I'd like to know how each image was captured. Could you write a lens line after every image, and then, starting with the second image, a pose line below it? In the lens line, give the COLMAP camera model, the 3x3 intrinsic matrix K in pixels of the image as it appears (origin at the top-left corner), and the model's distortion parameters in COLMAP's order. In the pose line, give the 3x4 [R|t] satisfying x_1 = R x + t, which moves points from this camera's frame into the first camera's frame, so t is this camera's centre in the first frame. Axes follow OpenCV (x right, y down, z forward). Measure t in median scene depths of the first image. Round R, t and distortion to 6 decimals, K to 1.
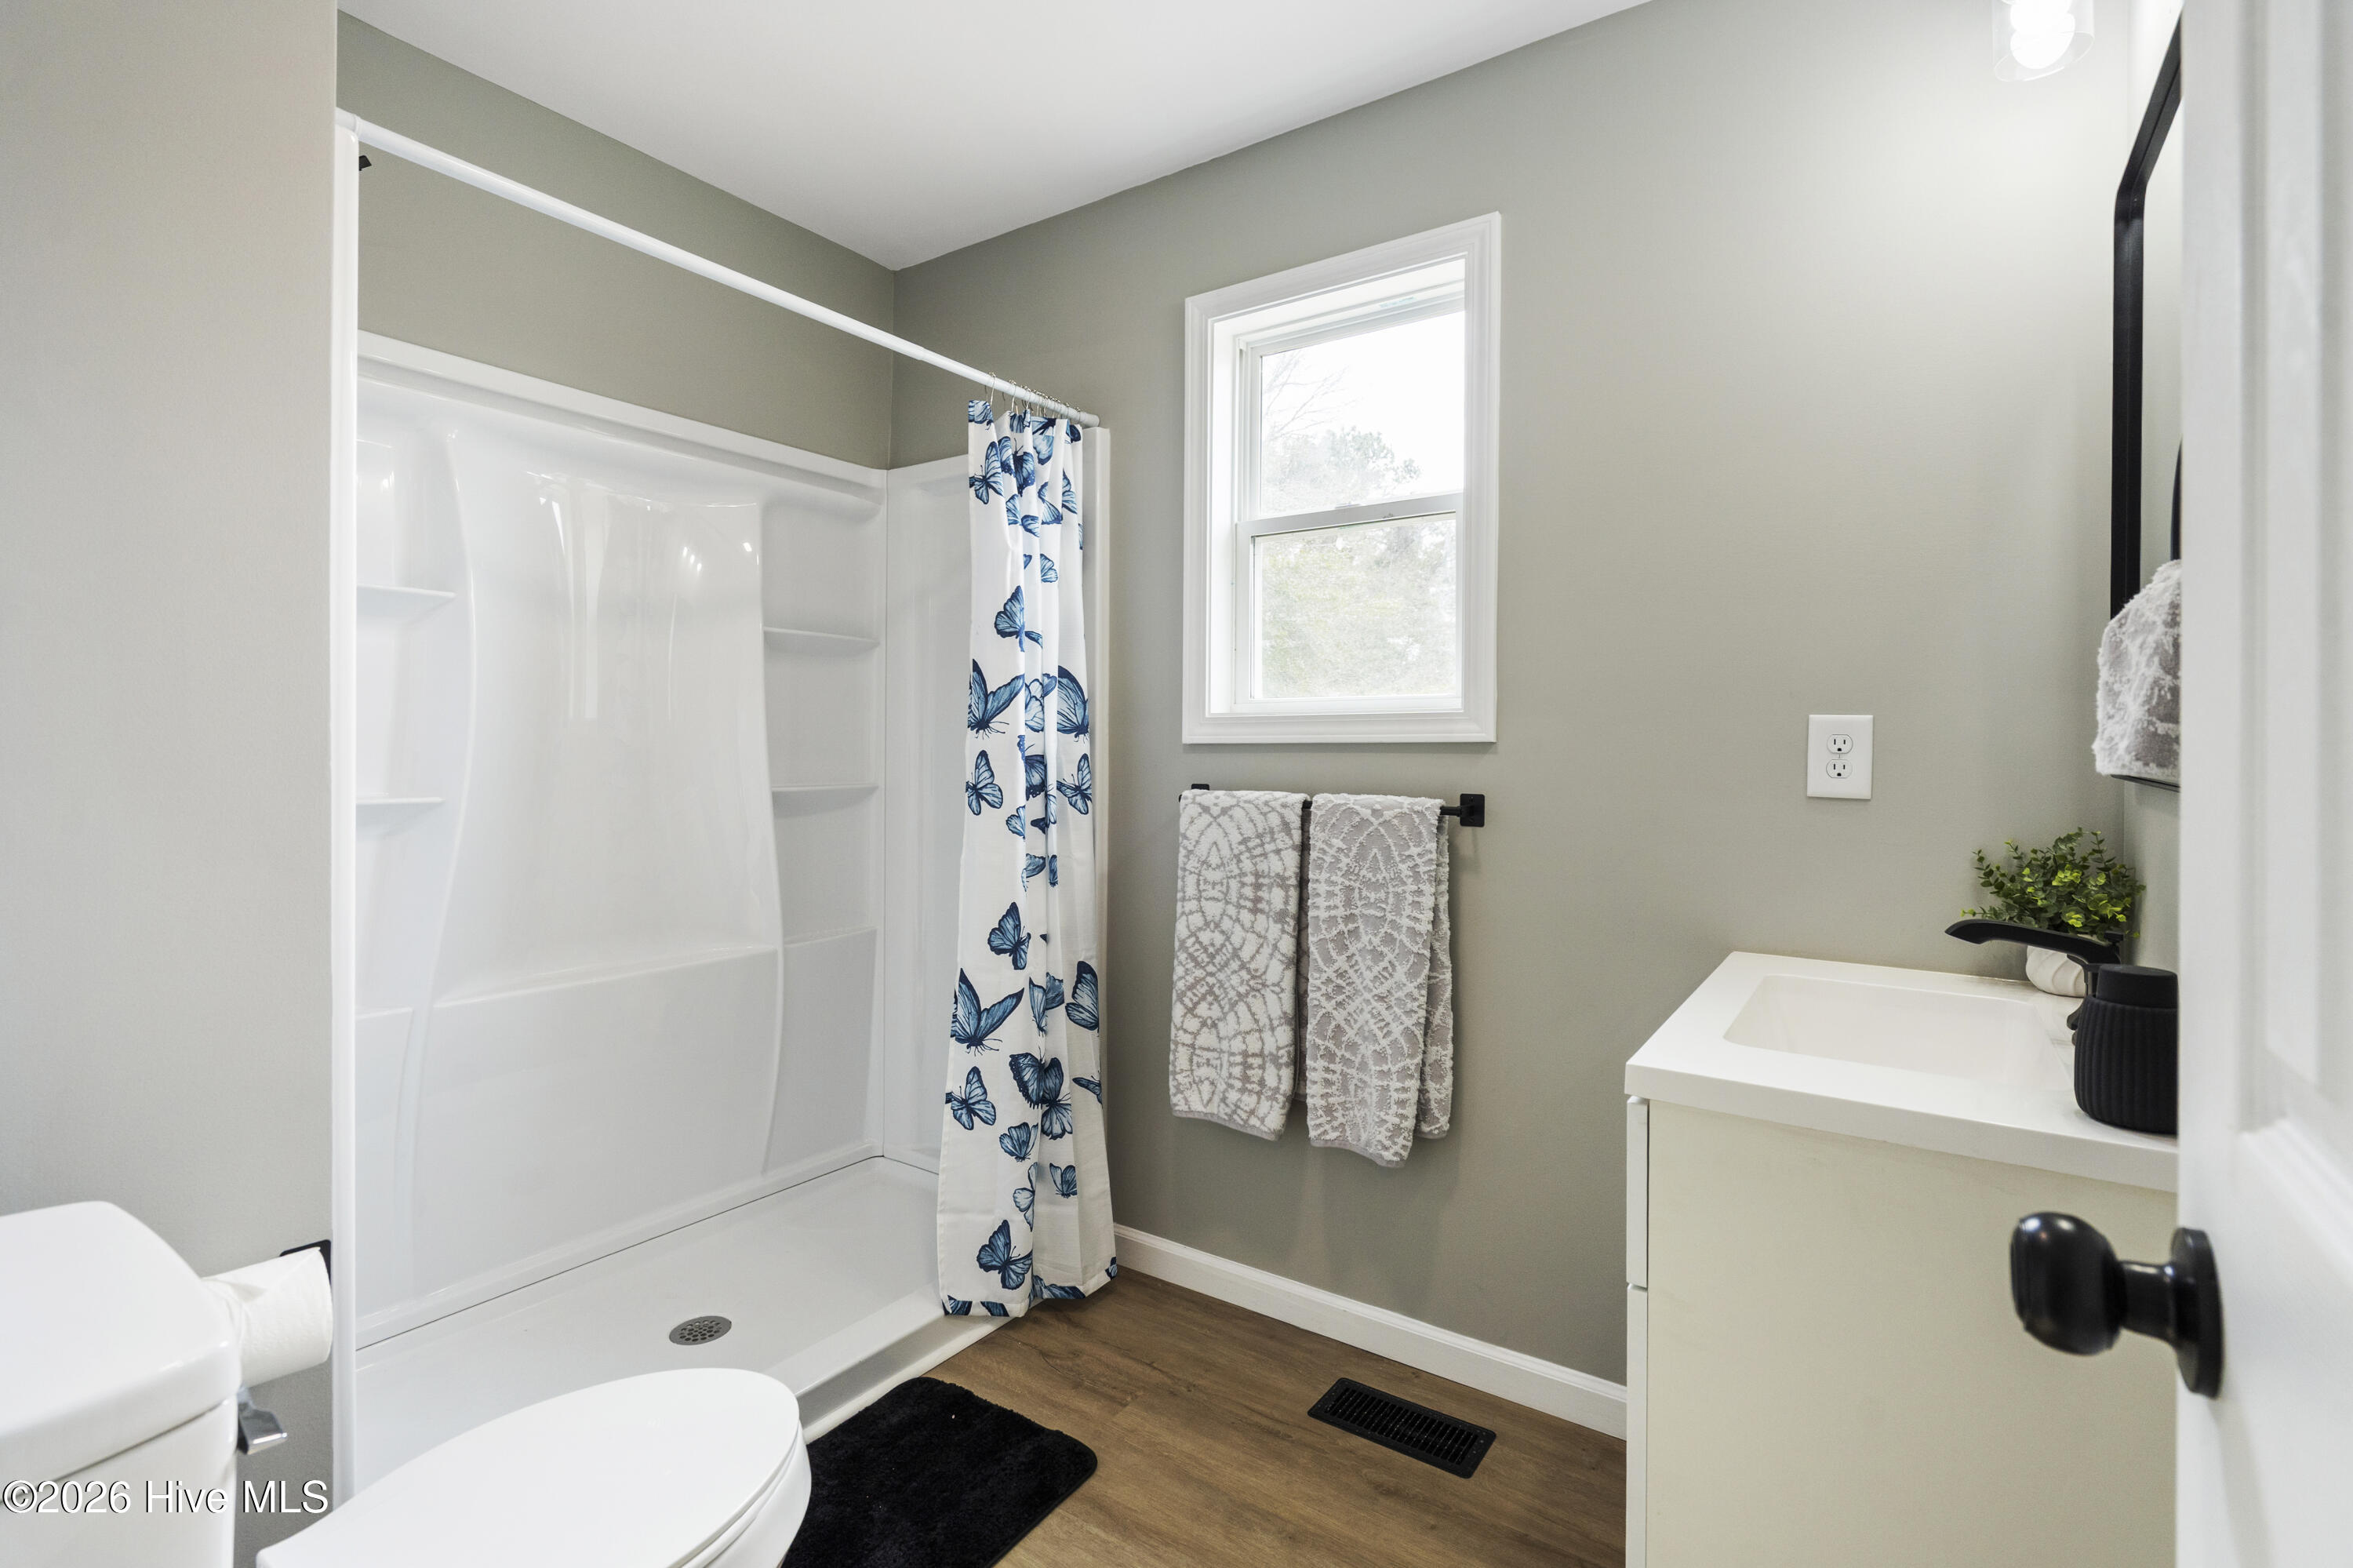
lens RADIAL K [[1080.3, 0, 1166.3], [0, 1080.3, 771.6], [0, 0, 1]] dist [-0.003481, -0.000620]
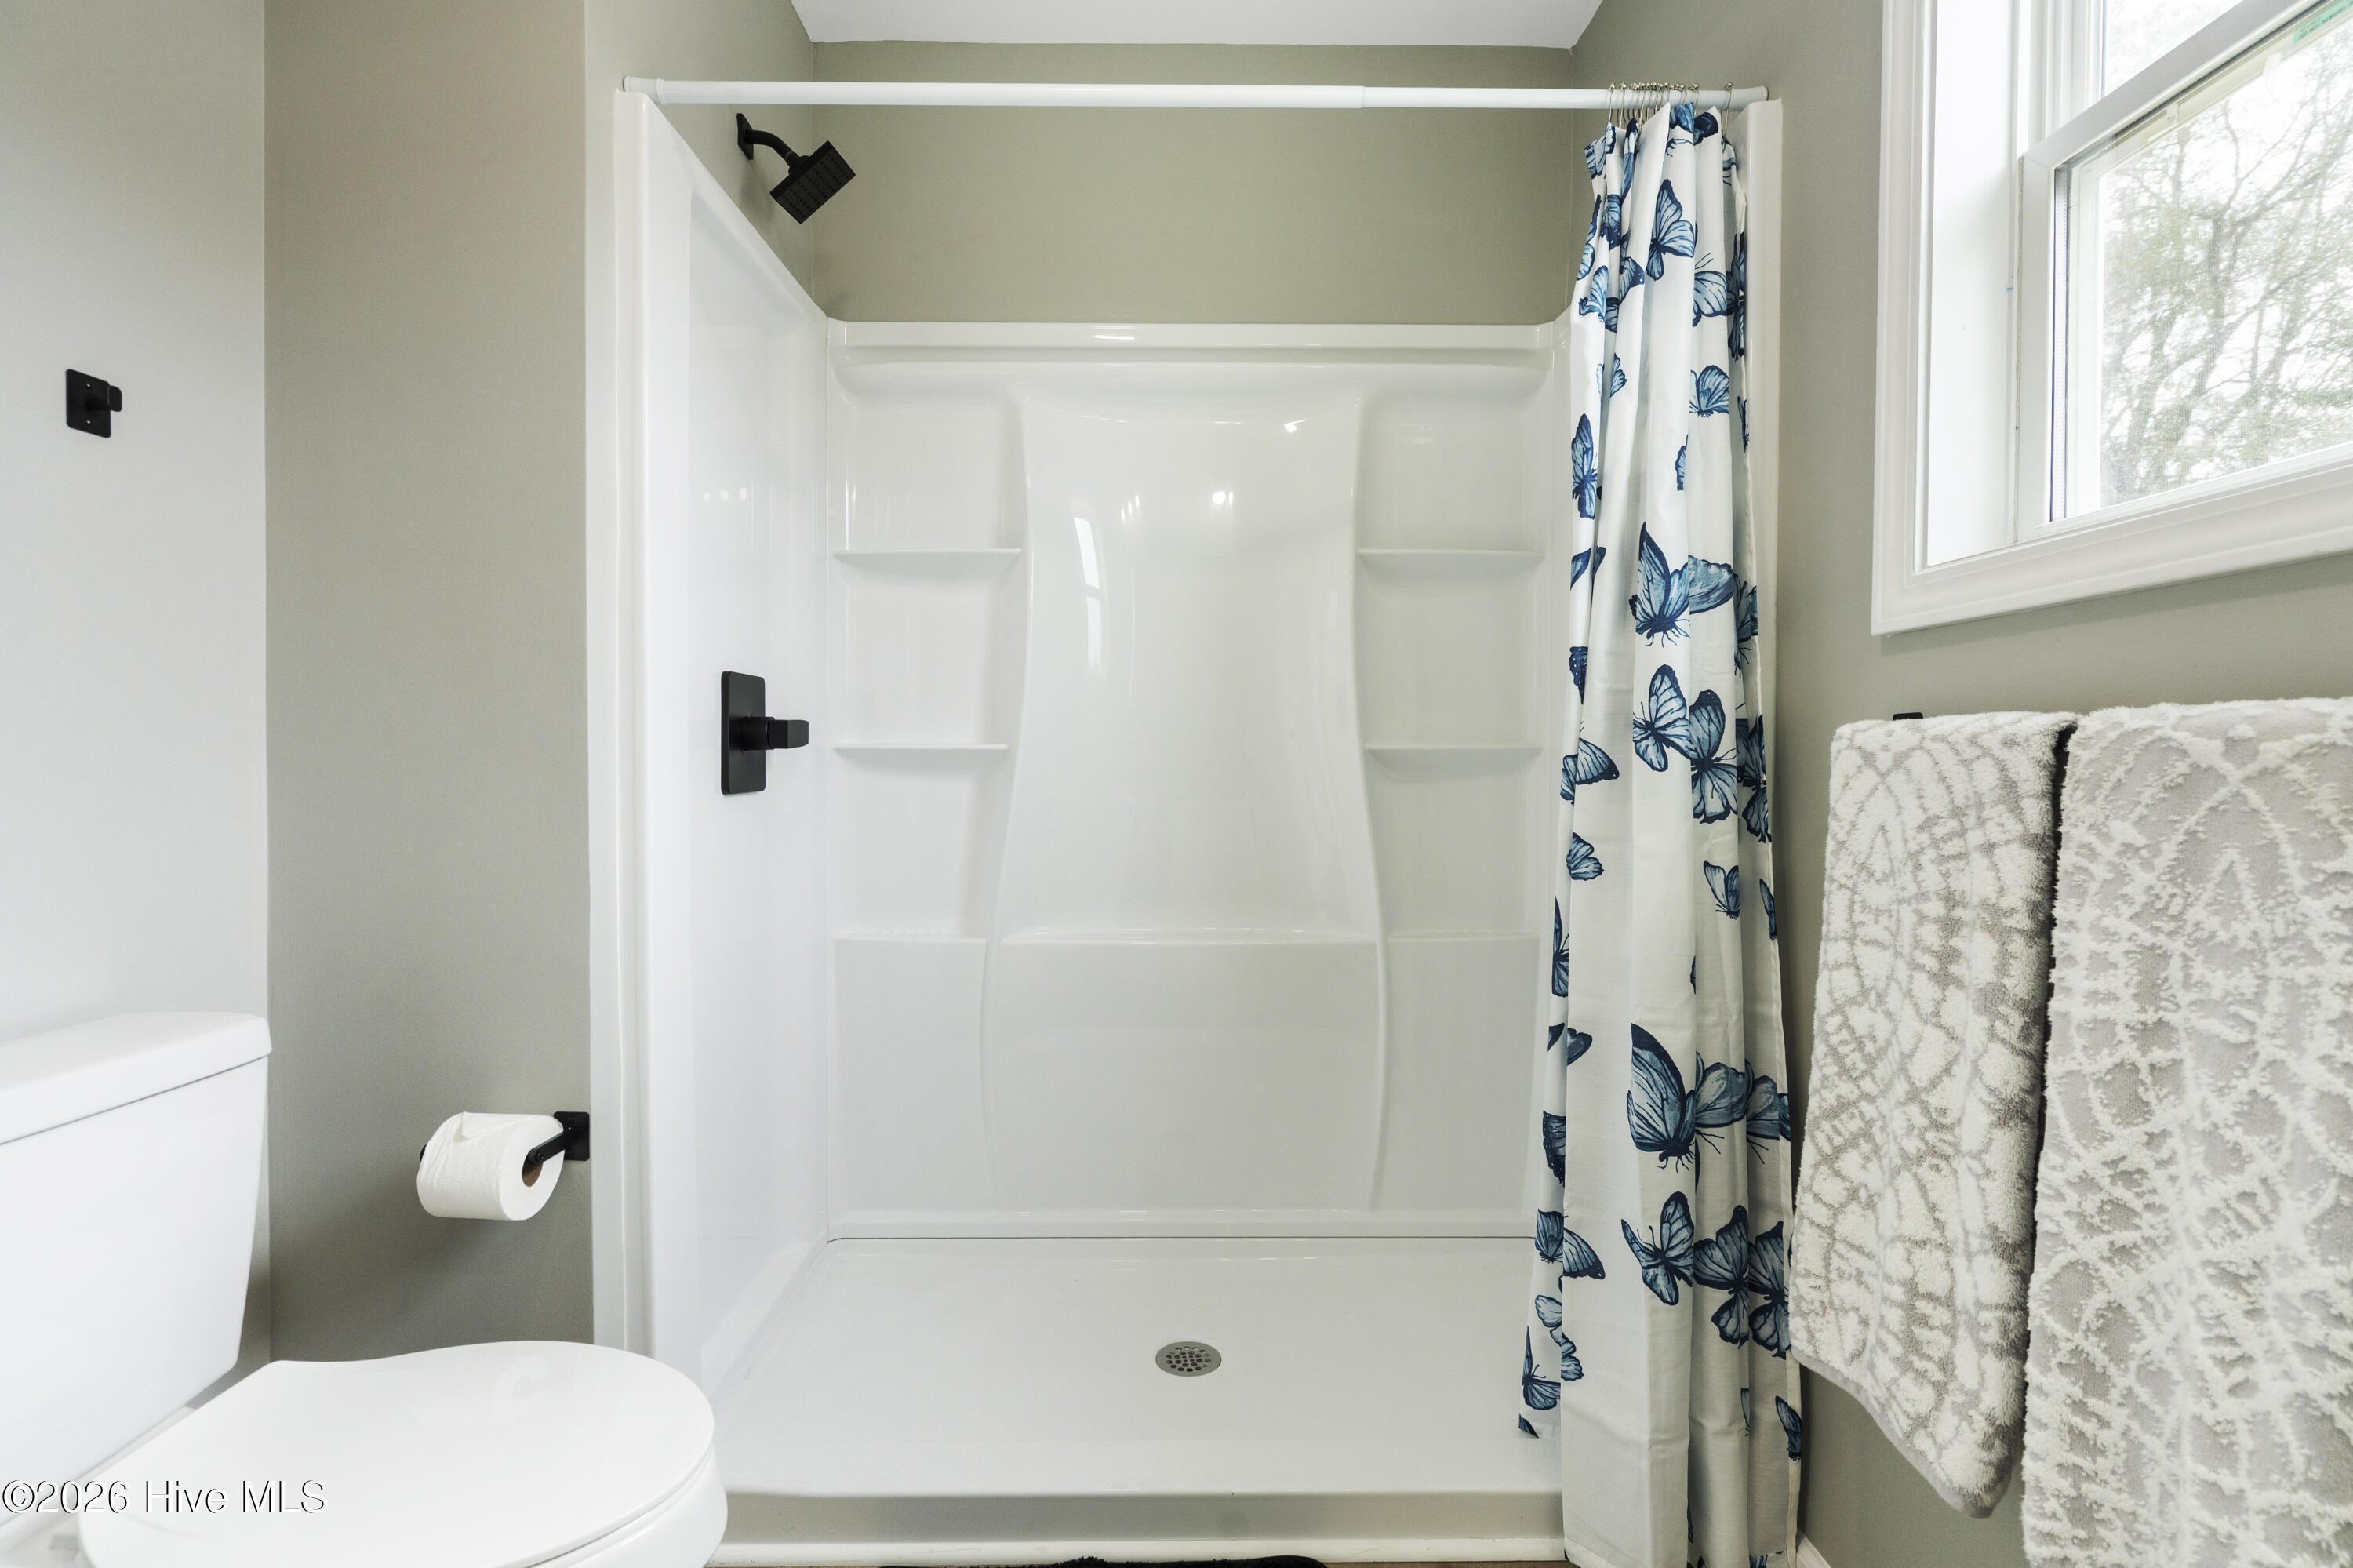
lens RADIAL K [[1078.0, 0, 1175.5], [0, 1078.0, 778.5], [0, 0, 1]] dist [-0.002288, 0.000993]
pose [[0.586229, 0.010790, -0.810074, 0.257186], [-0.011635, 0.999920, 0.004900, 0.046910], [0.810062, 0.006553, 0.586307, 0.477743]]
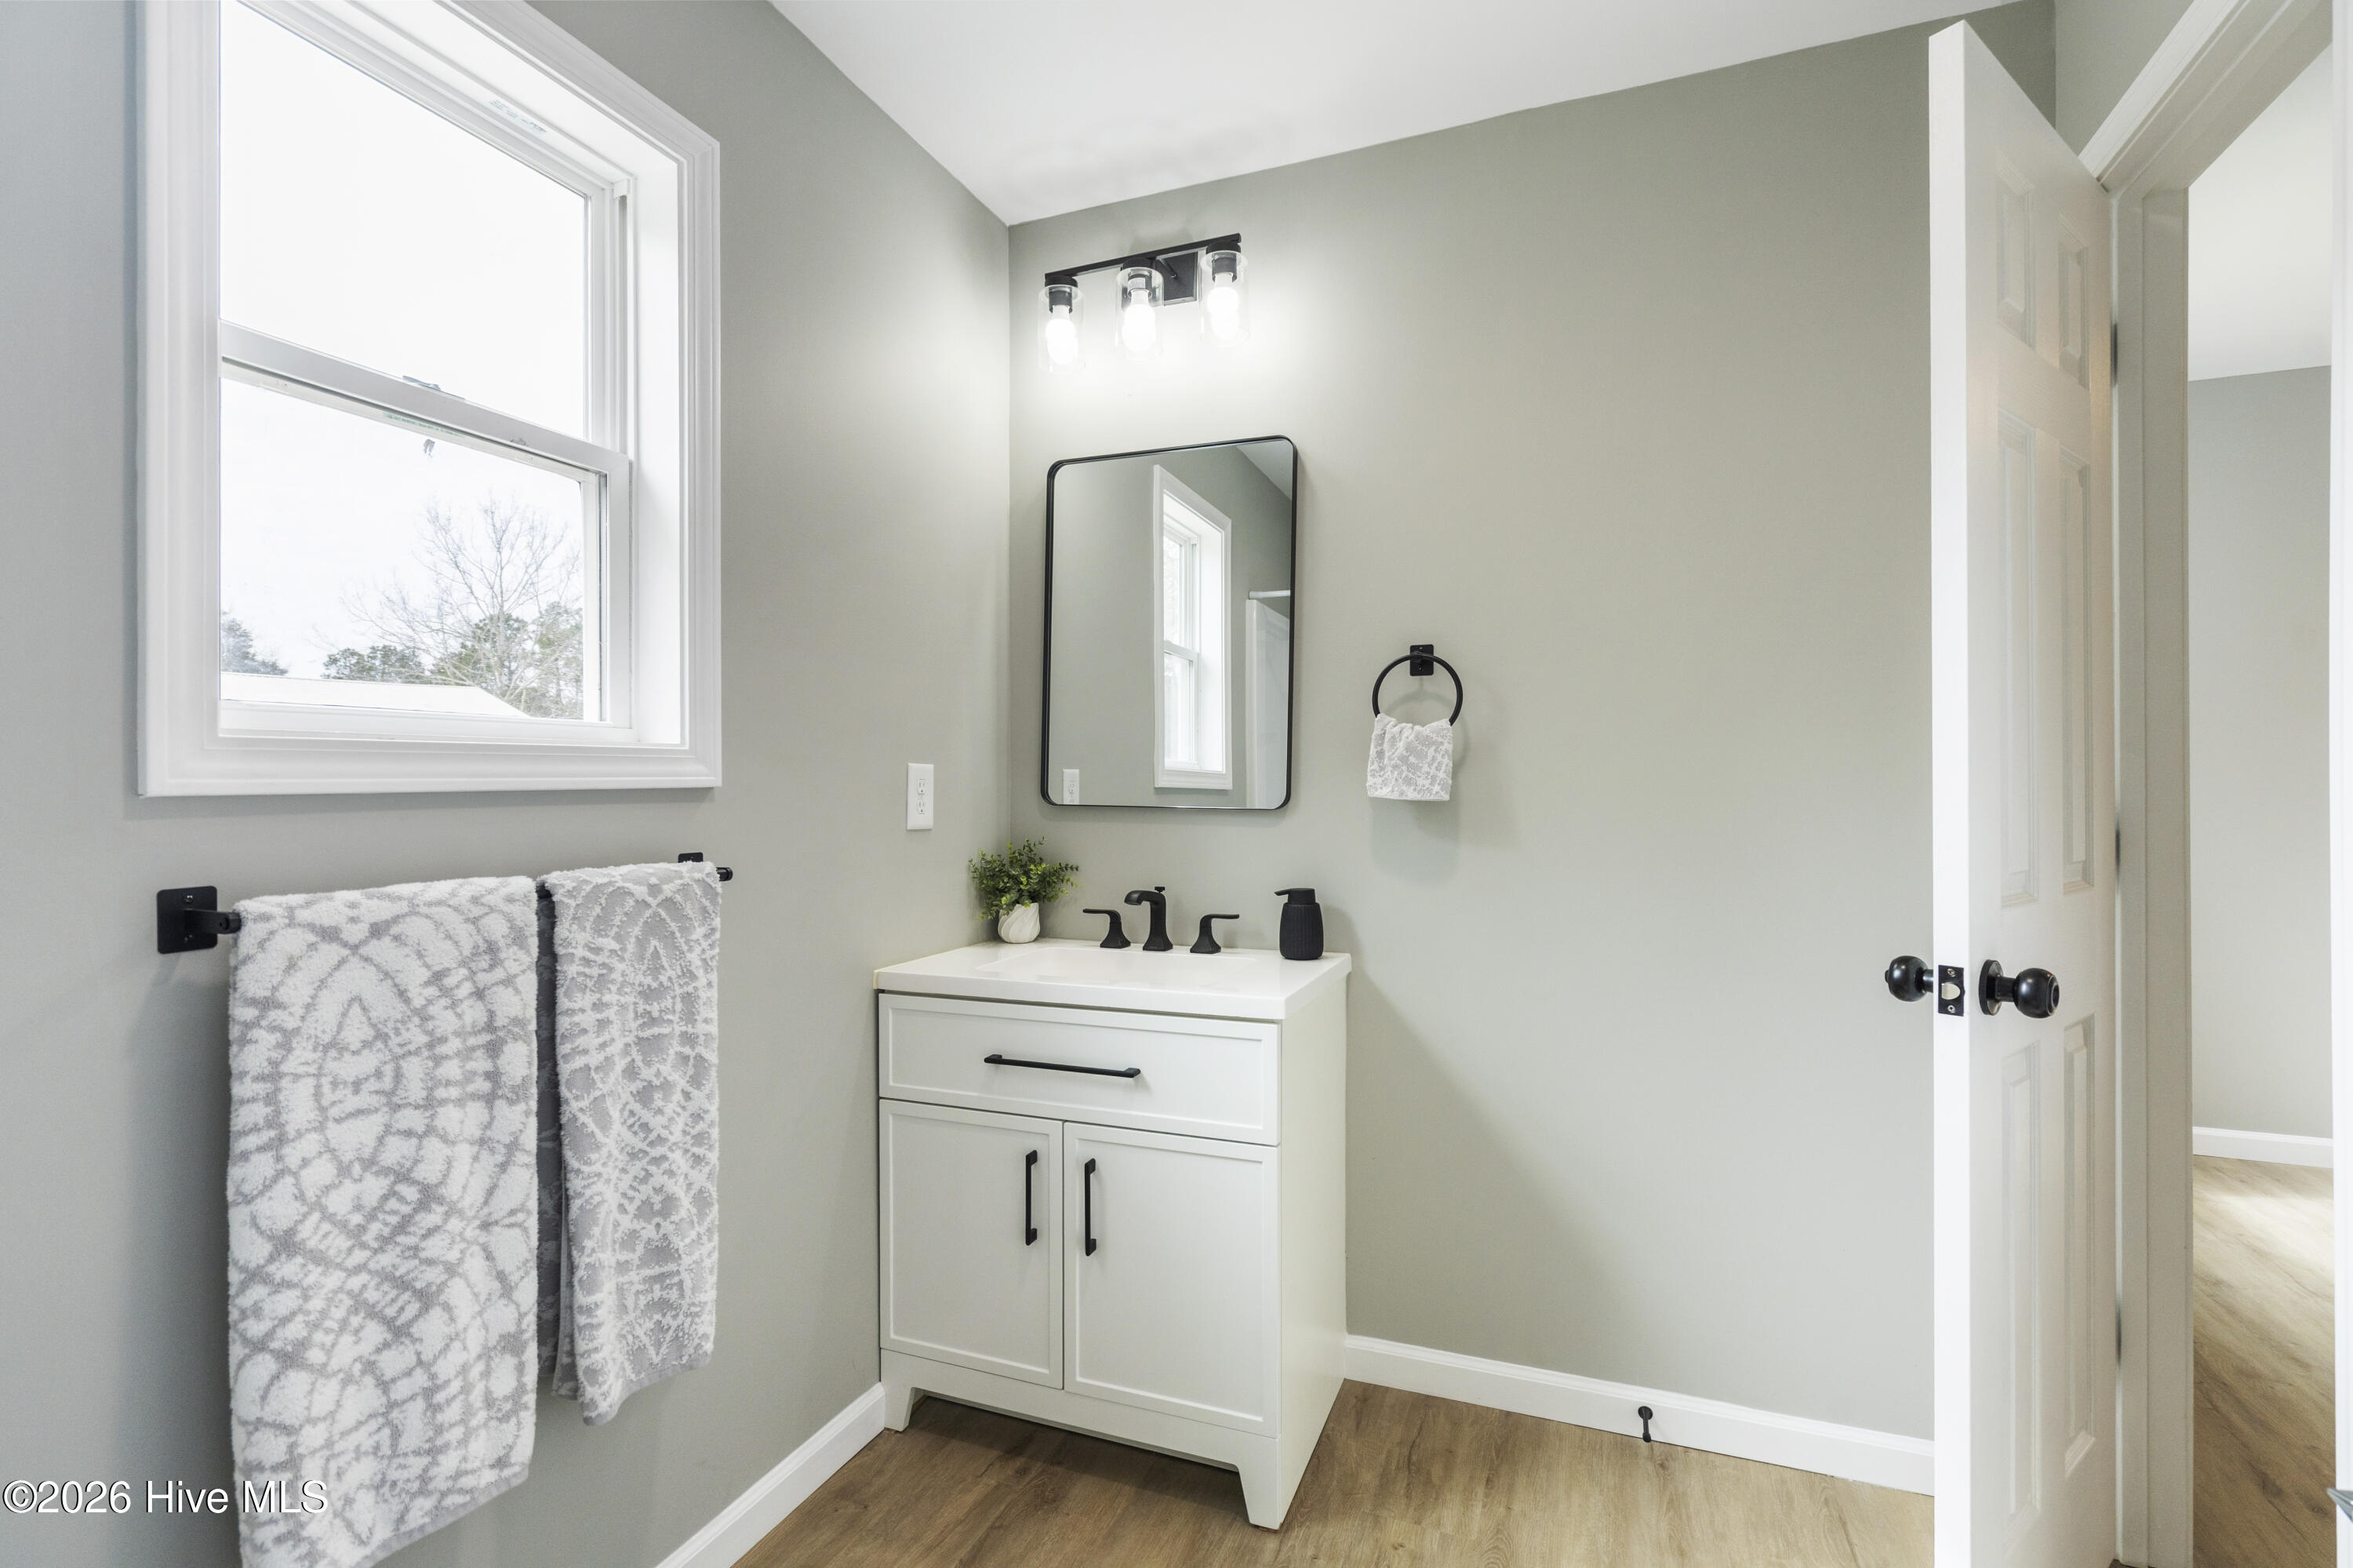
lens RADIAL K [[1080.3, 0, 1166.3], [0, 1080.3, 771.6], [0, 0, 1]] dist [-0.003481, -0.000620]
pose [[-0.226170, -0.002013, 0.974086, -0.529405], [0.012278, 0.999913, 0.004918, -0.035618], [-0.974011, 0.013073, -0.226125, 0.775471]]
